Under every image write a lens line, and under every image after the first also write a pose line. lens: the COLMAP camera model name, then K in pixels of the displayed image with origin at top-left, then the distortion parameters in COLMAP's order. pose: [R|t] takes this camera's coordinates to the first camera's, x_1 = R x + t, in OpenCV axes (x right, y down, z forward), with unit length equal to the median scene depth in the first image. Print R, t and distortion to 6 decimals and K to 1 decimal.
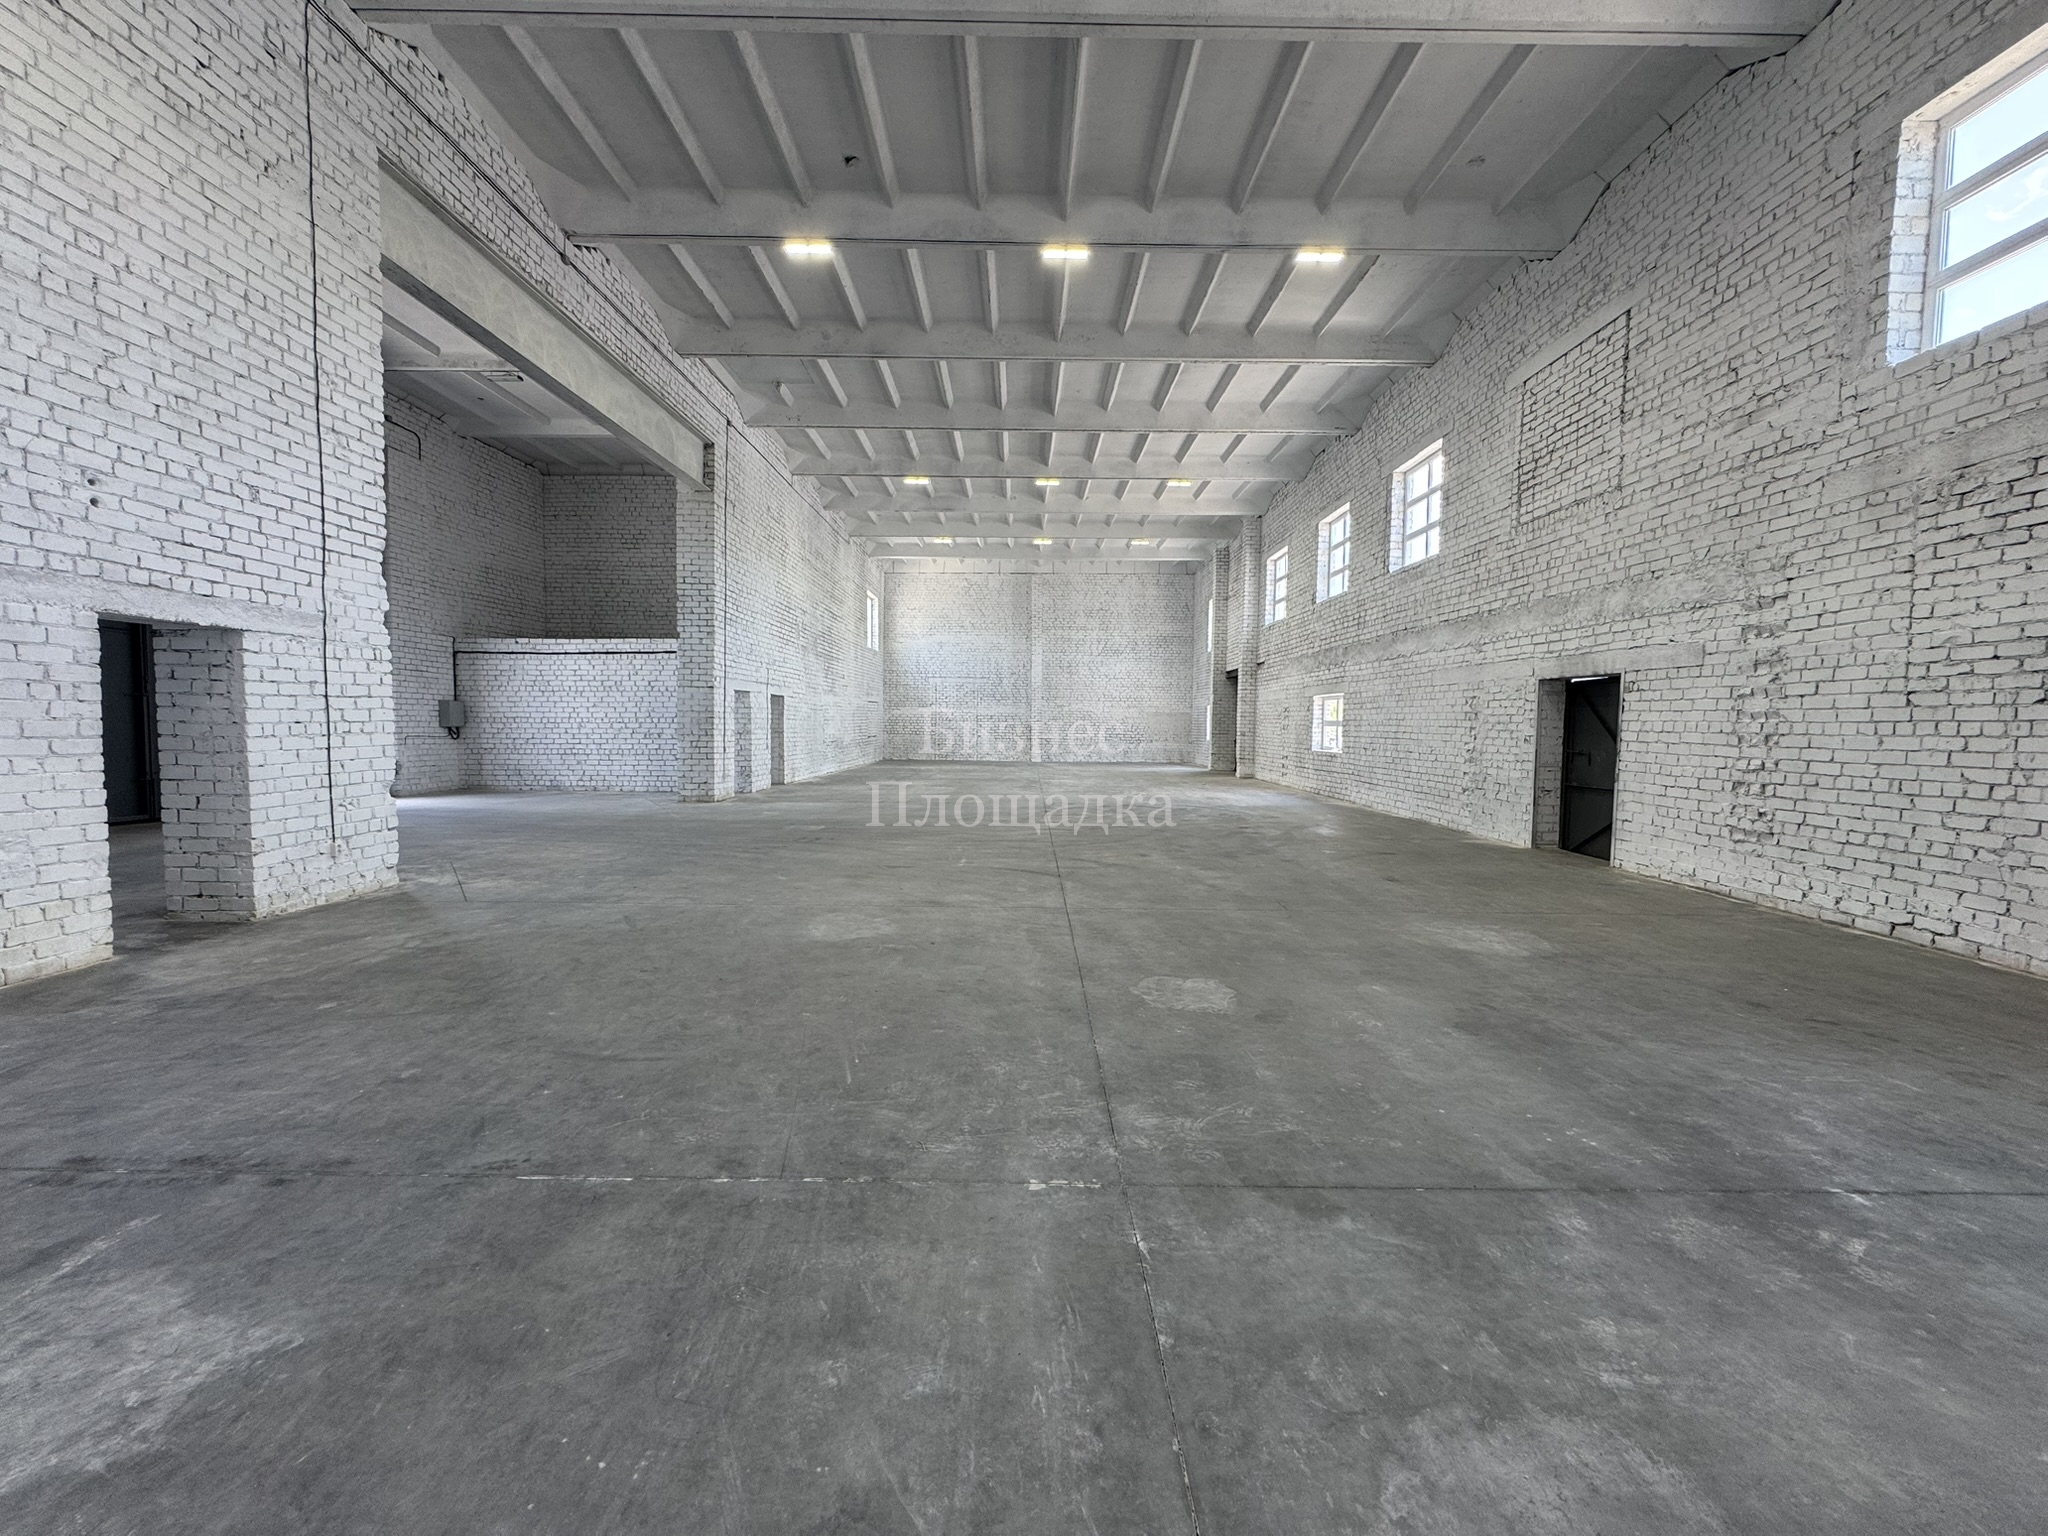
lens RADIAL K [[815.7, 0, 1025.8], [0, 815.7, 764.7], [0, 0, 1]] dist [-0.001889, 0.000136]
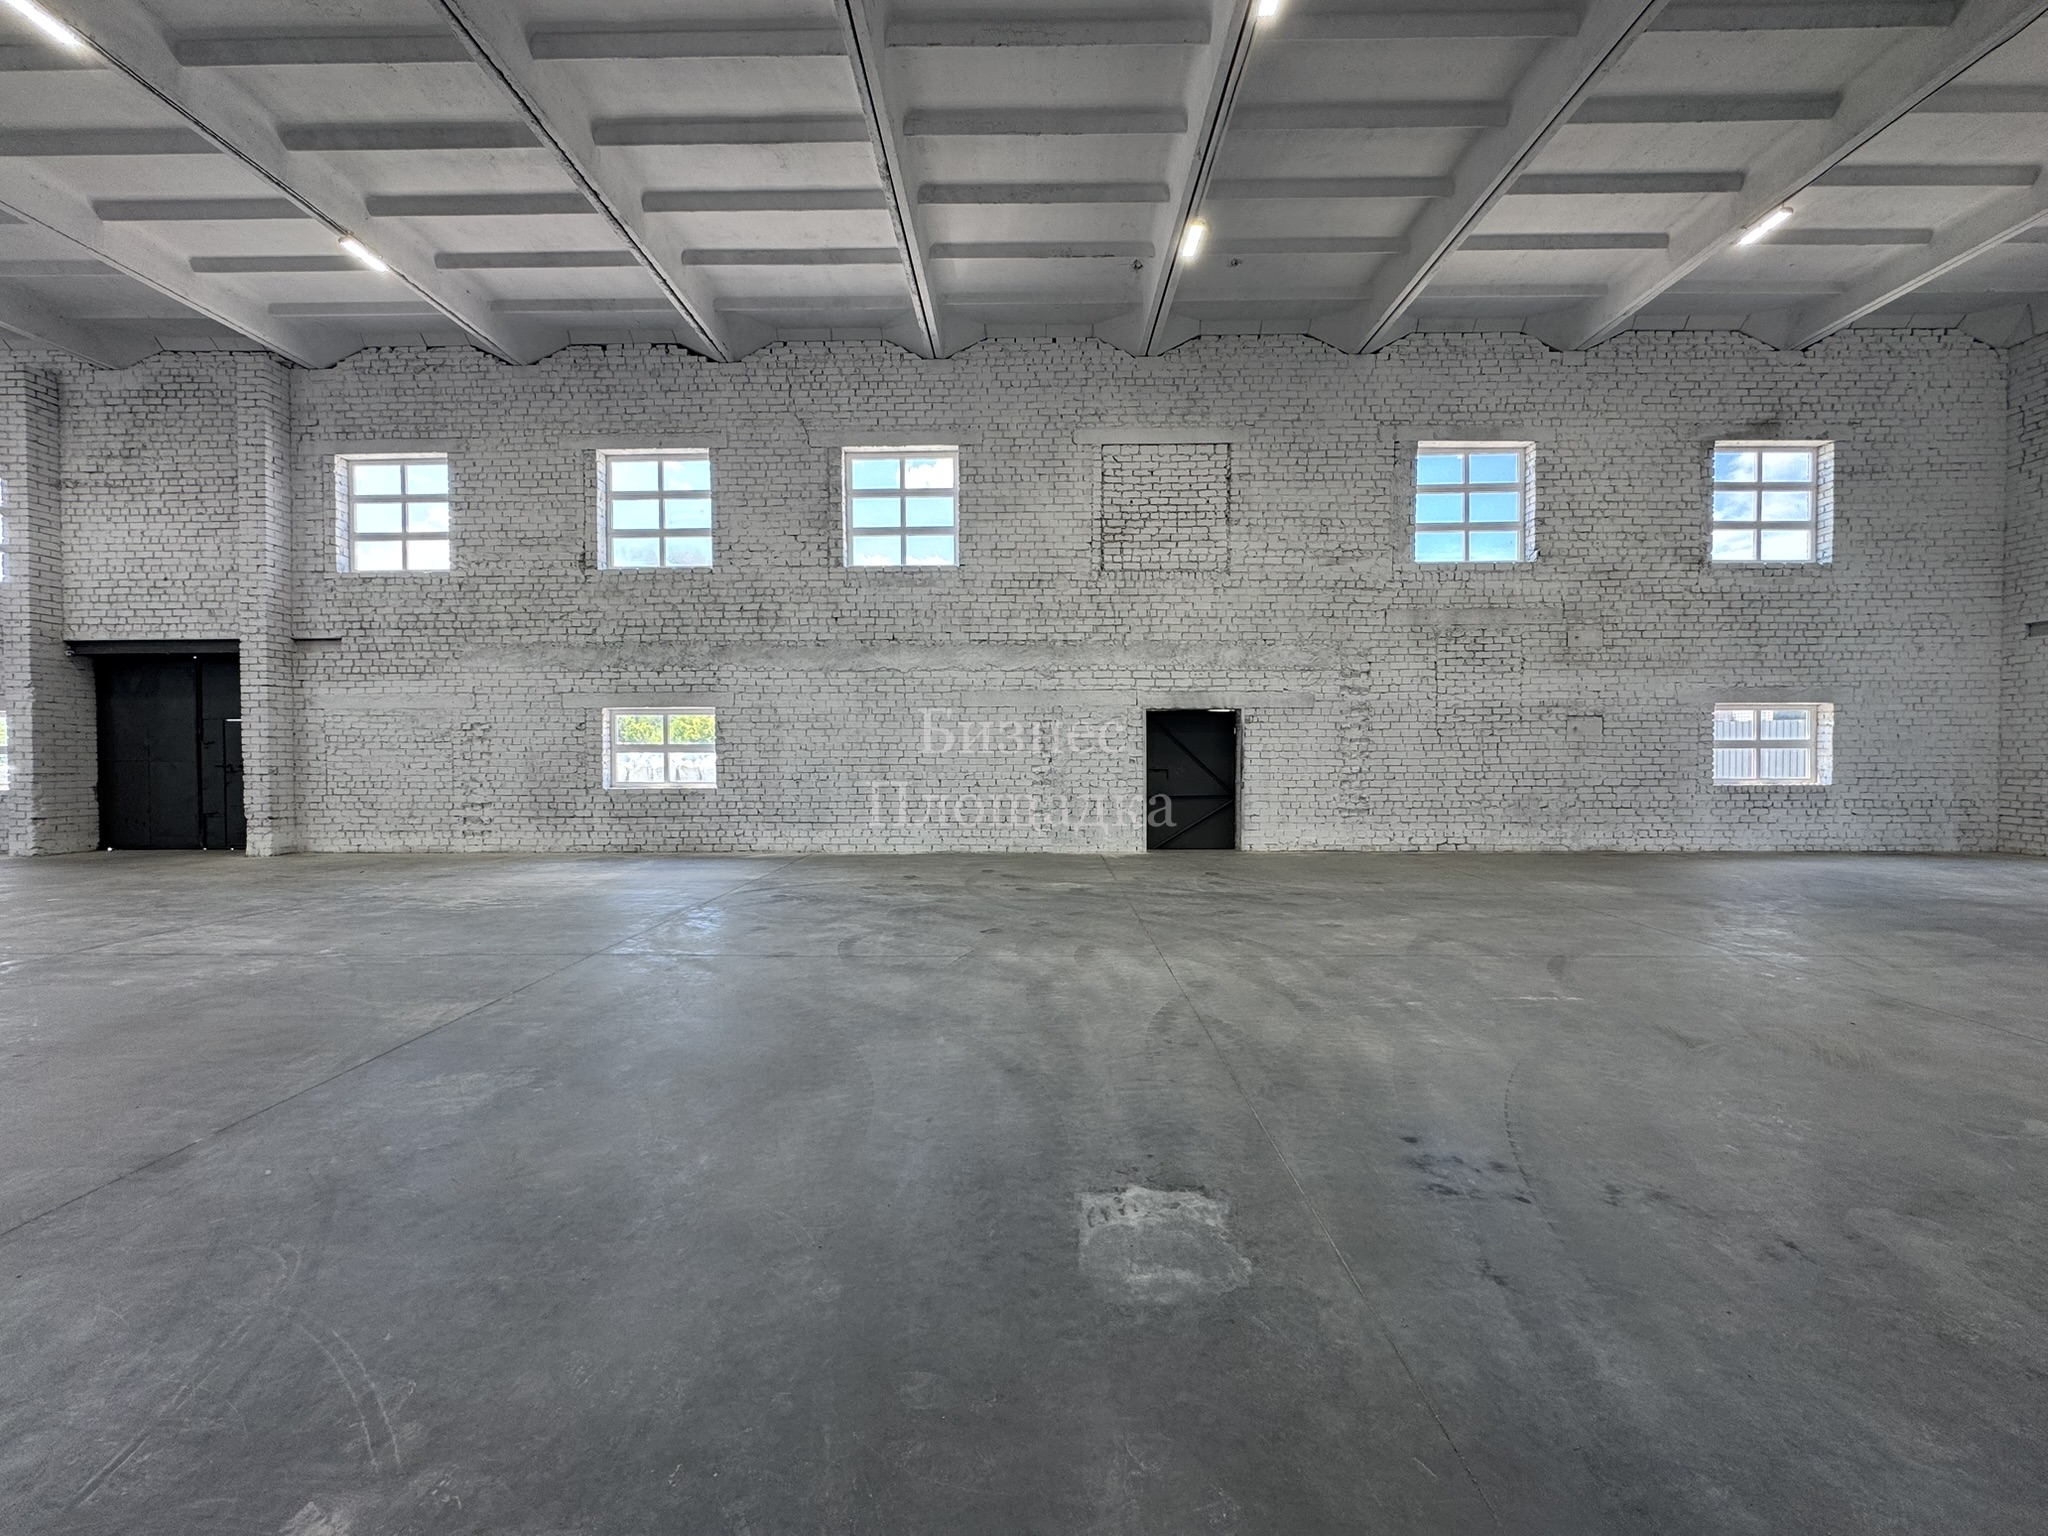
lens RADIAL K [[814.5, 0, 1025.5], [0, 814.5, 764.8], [0, 0, 1]] dist [-0.001162, -0.000196]
pose [[0.013325, -0.030545, 0.999445, -0.727514], [0.055559, 0.998012, 0.029760, -0.089769], [-0.998366, 0.055132, 0.014996, 1.520238]]
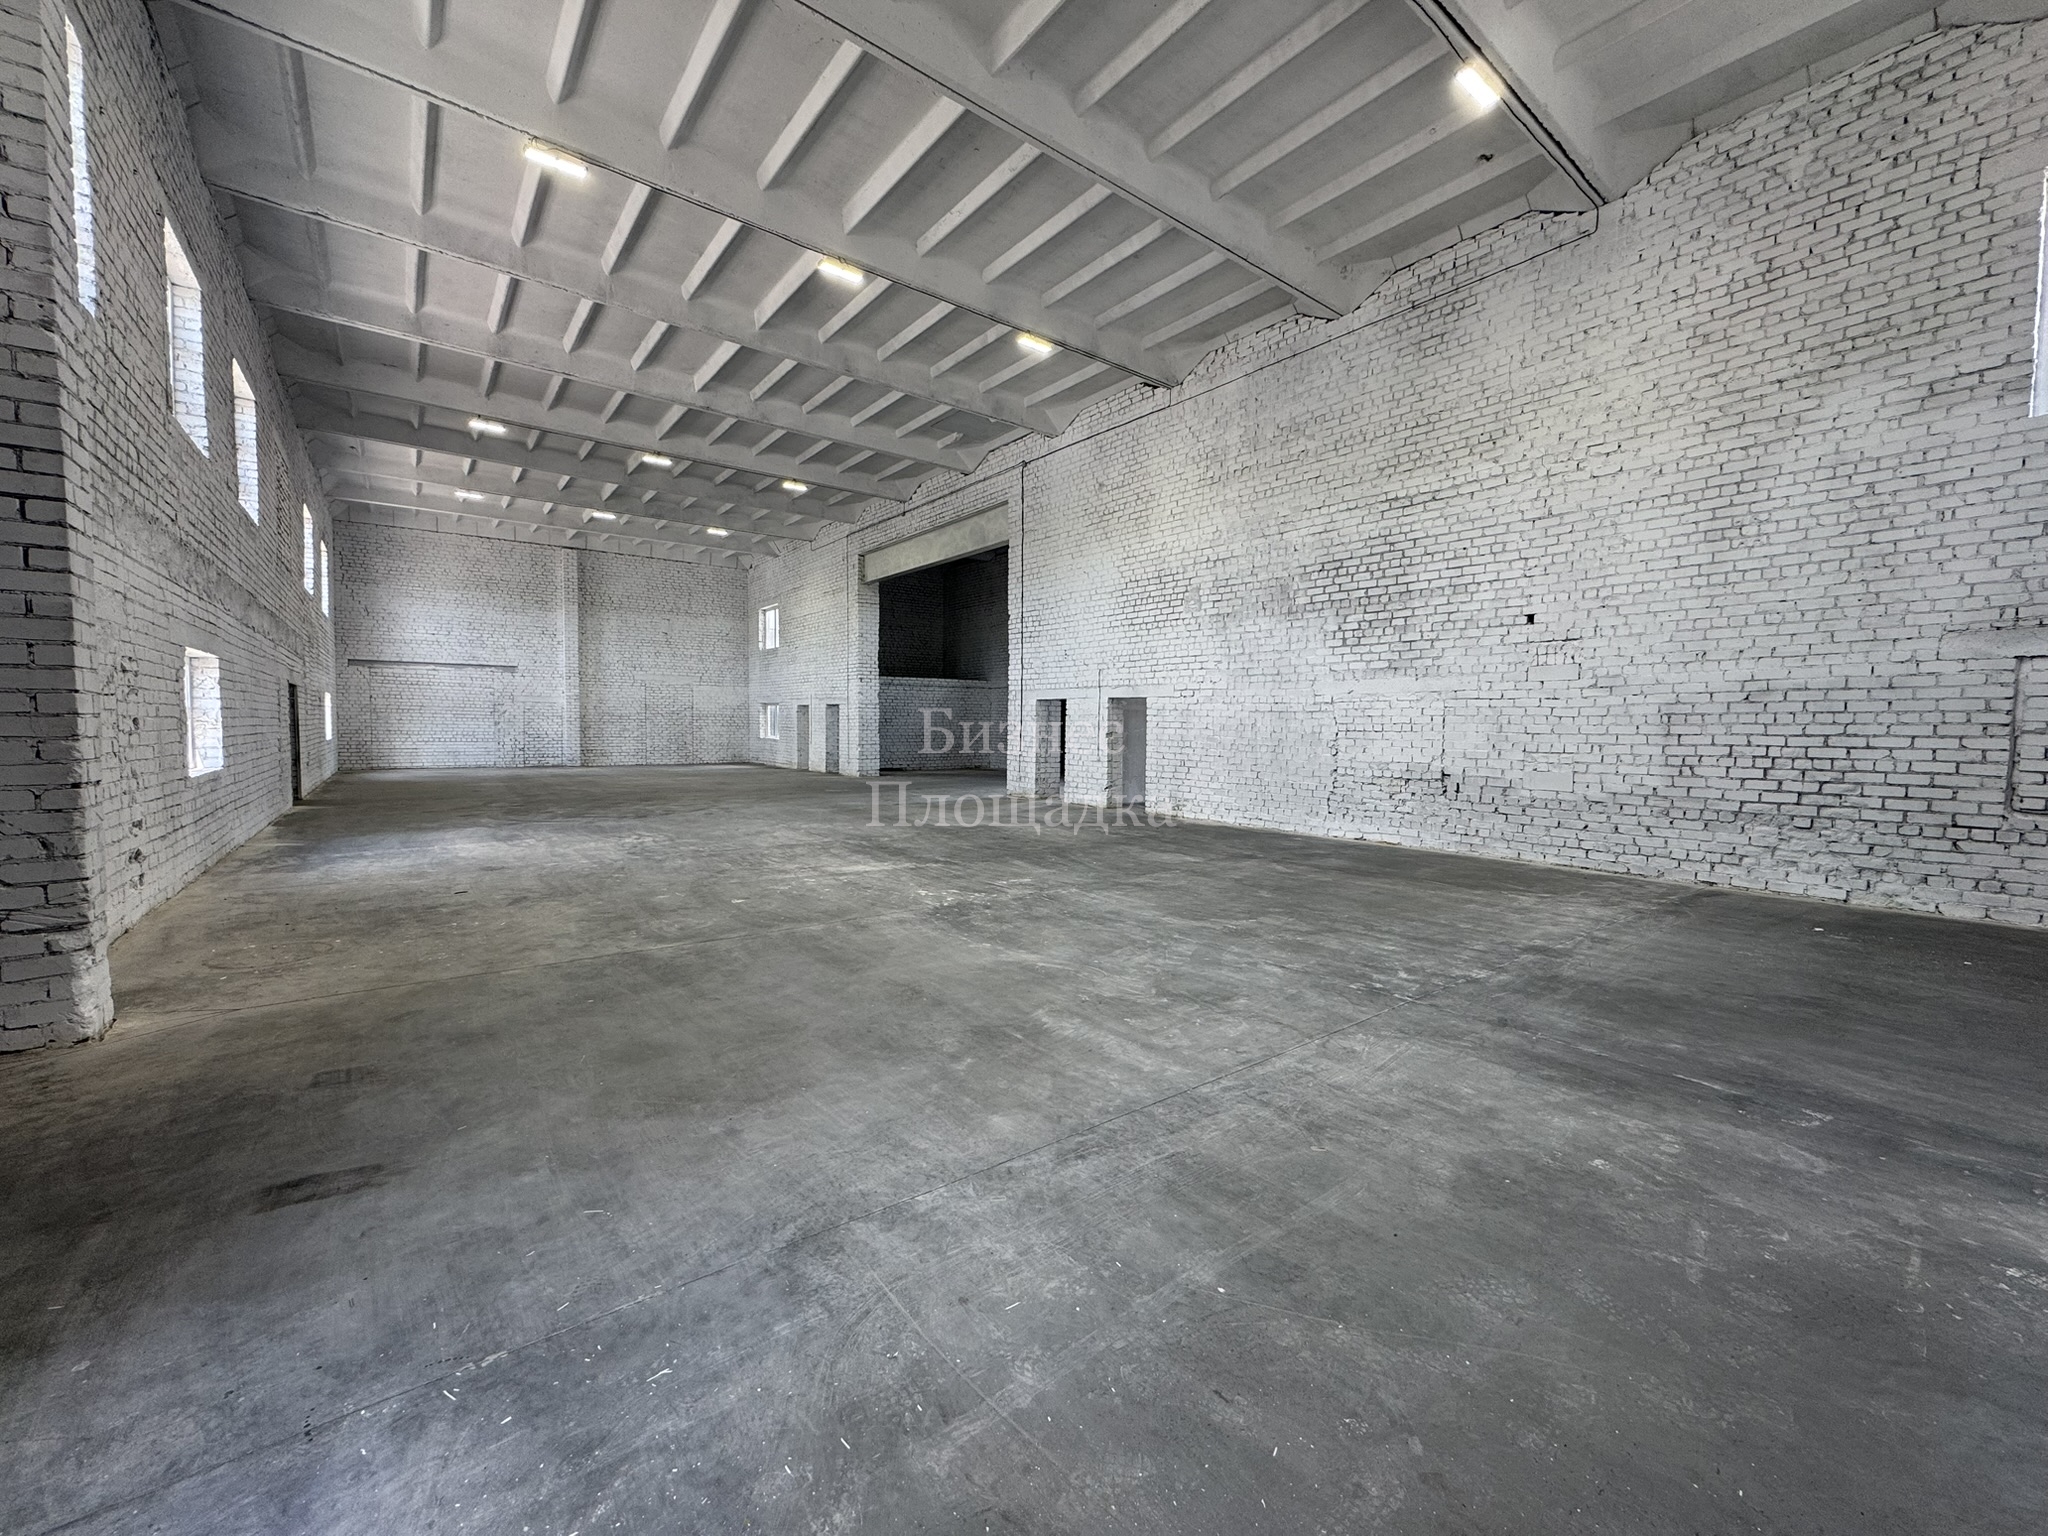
lens RADIAL K [[814.5, 0, 1025.5], [0, 814.5, 764.8], [0, 0, 1]] dist [-0.001162, -0.000196]
pose [[-0.794587, 0.008672, -0.607089, 0.625606], [-0.052116, 0.995233, 0.082428, -0.189294], [0.604910, 0.097135, -0.790347, 3.727412]]
